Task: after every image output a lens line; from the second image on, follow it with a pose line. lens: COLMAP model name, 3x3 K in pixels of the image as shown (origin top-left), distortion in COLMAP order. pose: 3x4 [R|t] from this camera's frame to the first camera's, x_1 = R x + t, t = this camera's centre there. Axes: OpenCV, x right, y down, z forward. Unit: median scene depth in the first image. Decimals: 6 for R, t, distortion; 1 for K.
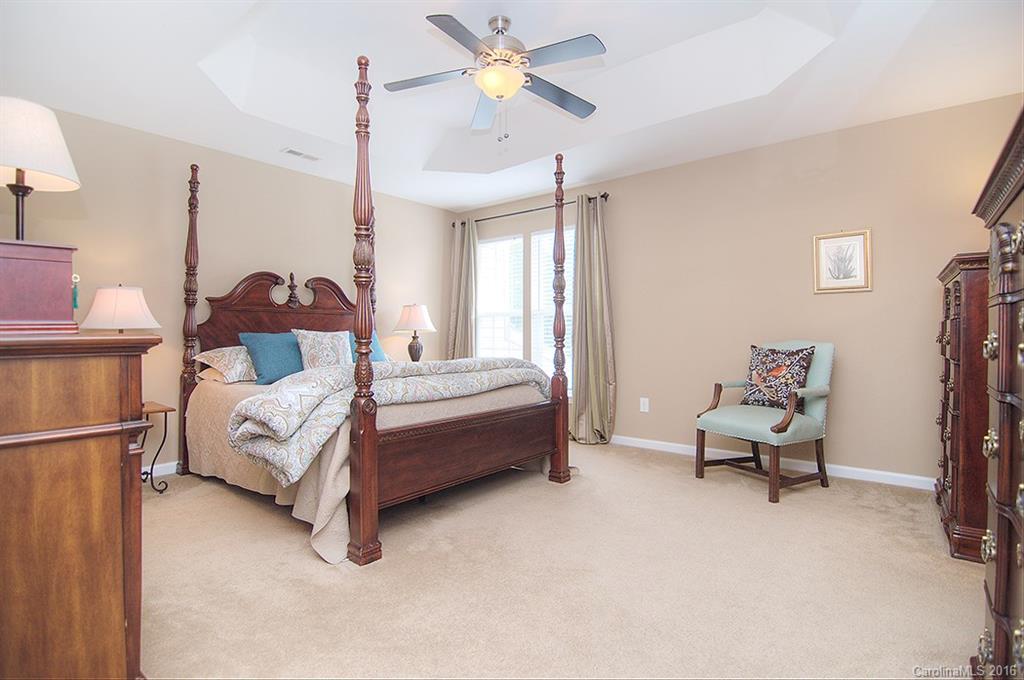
lens RADIAL K [[497.0, 0, 513.6], [0, 497.0, 334.2], [0, 0, 1]] dist [-0.011948, -0.006099]
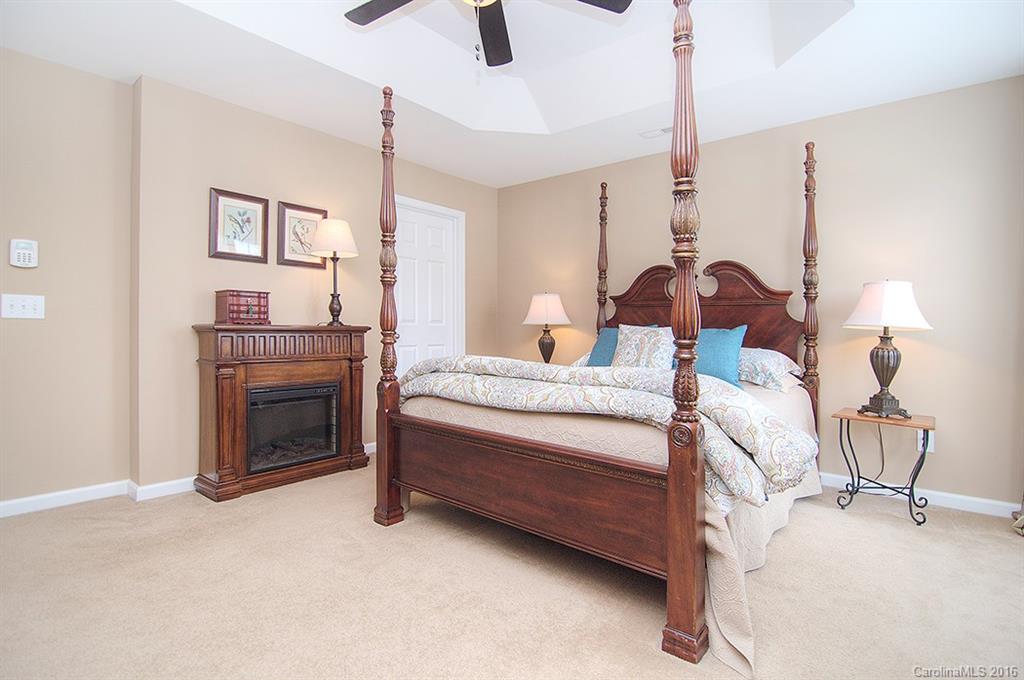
lens RADIAL K [[503.2, 0, 512.8], [0, 503.2, 325.3], [0, 0, 1]] dist [-0.002059, -0.000170]
pose [[-0.013751, -0.006933, -0.999881, 0.672280], [-0.013736, 0.999883, -0.006744, 0.002046], [0.999811, 0.013641, -0.013844, 1.019015]]
